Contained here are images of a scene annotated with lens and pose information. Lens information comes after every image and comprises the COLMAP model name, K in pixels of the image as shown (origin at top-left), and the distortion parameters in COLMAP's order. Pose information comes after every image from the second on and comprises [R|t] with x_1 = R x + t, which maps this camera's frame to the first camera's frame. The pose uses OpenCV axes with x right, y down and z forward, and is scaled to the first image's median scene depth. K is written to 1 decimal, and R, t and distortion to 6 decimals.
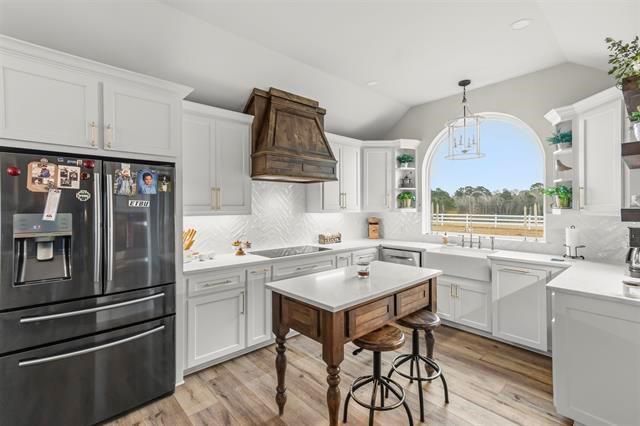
lens RADIAL K [[295.6, 0, 321.9], [0, 295.6, 200.5], [0, 0, 1]] dist [-0.017698, 0.000330]
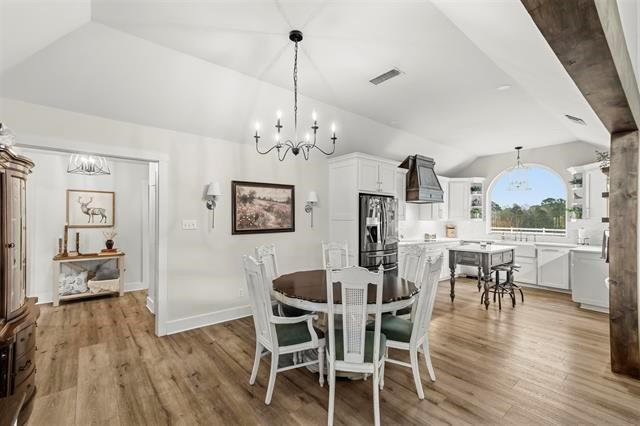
lens RADIAL K [[281.0, 0, 320.0], [0, 281.0, 213.0], [0, 0, 1]] dist [0.001442, 0.000071]
pose [[0.998901, 0.007402, -0.046287, -0.661002], [-0.007483, 0.999971, -0.001589, 0.004564], [0.046273, 0.001933, 0.998927, -0.787465]]
